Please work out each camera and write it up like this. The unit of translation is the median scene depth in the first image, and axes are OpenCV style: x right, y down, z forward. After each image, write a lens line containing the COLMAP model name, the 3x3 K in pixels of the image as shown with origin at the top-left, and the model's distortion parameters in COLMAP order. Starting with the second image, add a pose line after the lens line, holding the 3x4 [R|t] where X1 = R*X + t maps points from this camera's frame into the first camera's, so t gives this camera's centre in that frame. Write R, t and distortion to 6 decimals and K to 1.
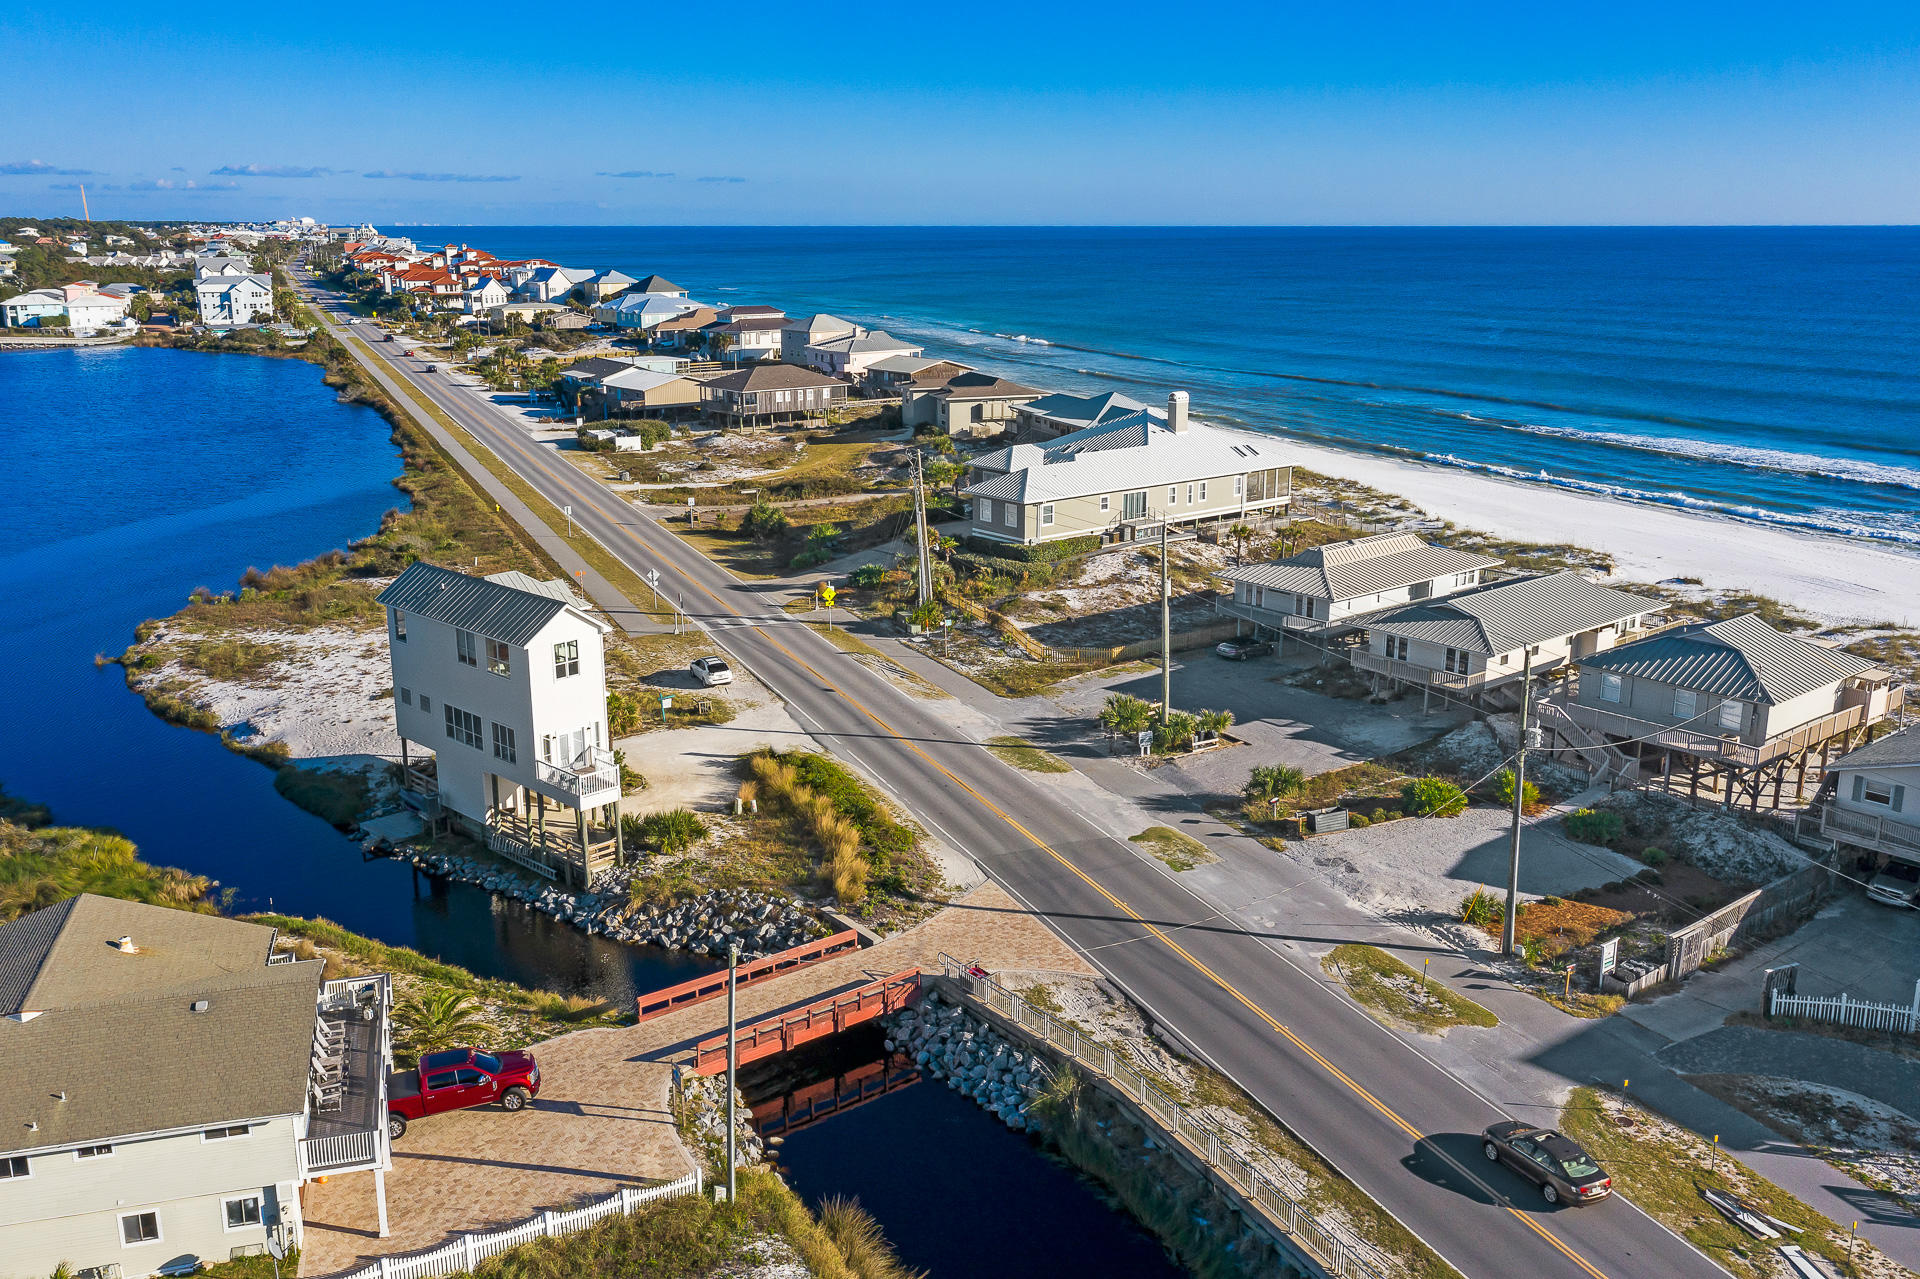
lens RADIAL K [[1592.7, 0, 960.0], [0, 1592.7, 639.5], [0, 0, 1]] dist [-0.008206, 0.004937]
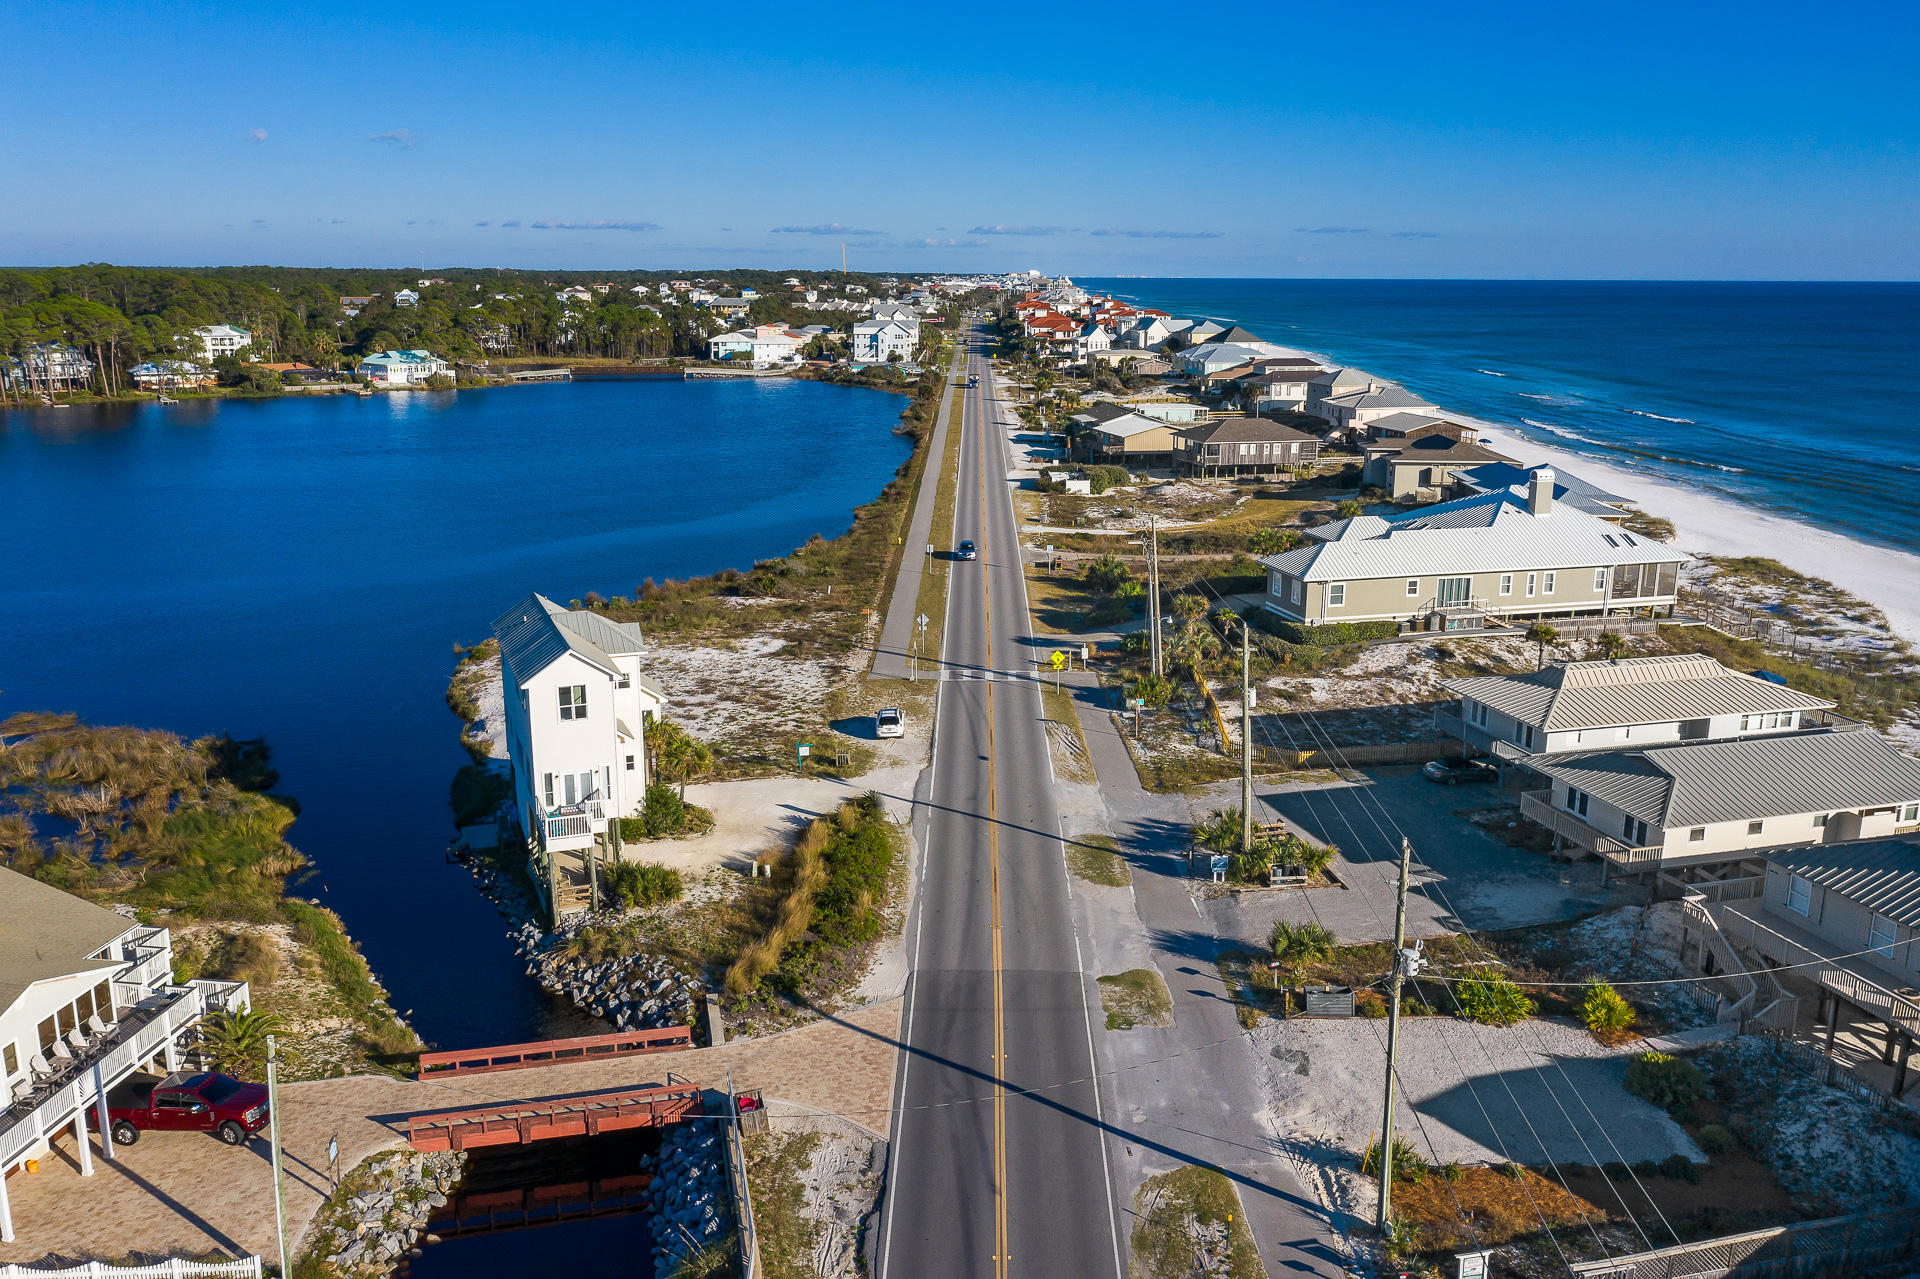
lens RADIAL K [[1492.4, 0, 960.0], [0, 1492.4, 639.5], [0, 0, 1]] dist [-0.020557, 0.004524]
pose [[0.911905, 0.099632, -0.398124, 0.241492], [-0.106293, 0.994320, 0.005367, -0.040265], [0.396398, 0.037424, 0.917316, 0.143261]]
